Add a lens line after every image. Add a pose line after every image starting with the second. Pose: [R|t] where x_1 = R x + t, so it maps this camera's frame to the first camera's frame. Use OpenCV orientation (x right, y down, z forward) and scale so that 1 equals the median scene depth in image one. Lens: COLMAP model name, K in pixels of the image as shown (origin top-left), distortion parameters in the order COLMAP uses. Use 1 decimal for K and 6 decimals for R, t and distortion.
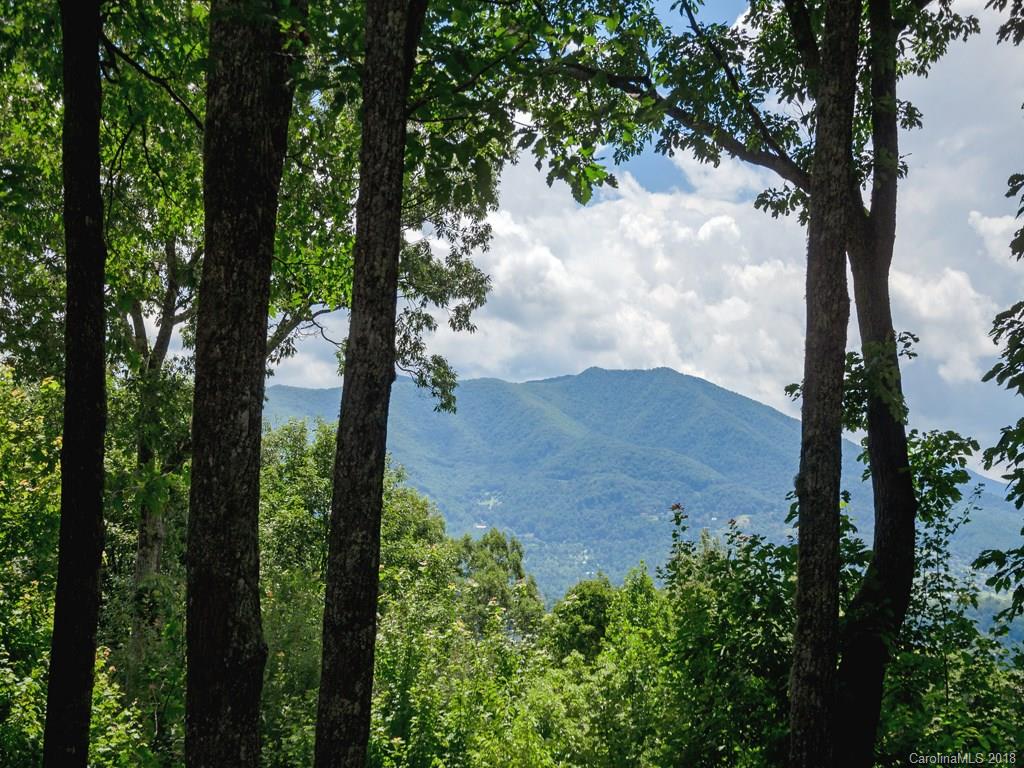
lens RADIAL K [[1397.3, 0, 512.7], [0, 1397.3, 487.3], [0, 0, 1]] dist [0.082966, 0.498292]
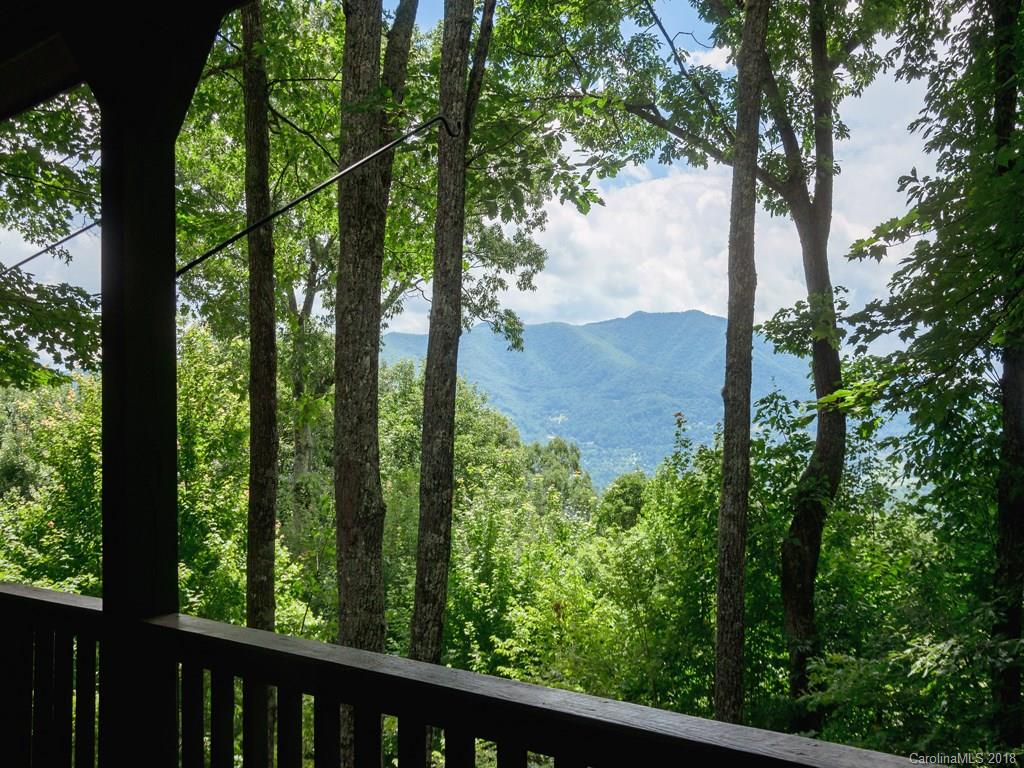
lens RADIAL K [[1176.0, 0, 597.9], [0, 1176.0, 416.2], [0, 0, 1]] dist [-0.003151, -0.014047]
pose [[0.999624, -0.027336, 0.002204, 0.031061], [0.027323, 0.999609, 0.005878, 0.005882], [-0.002364, -0.005816, 0.999980, -0.158603]]
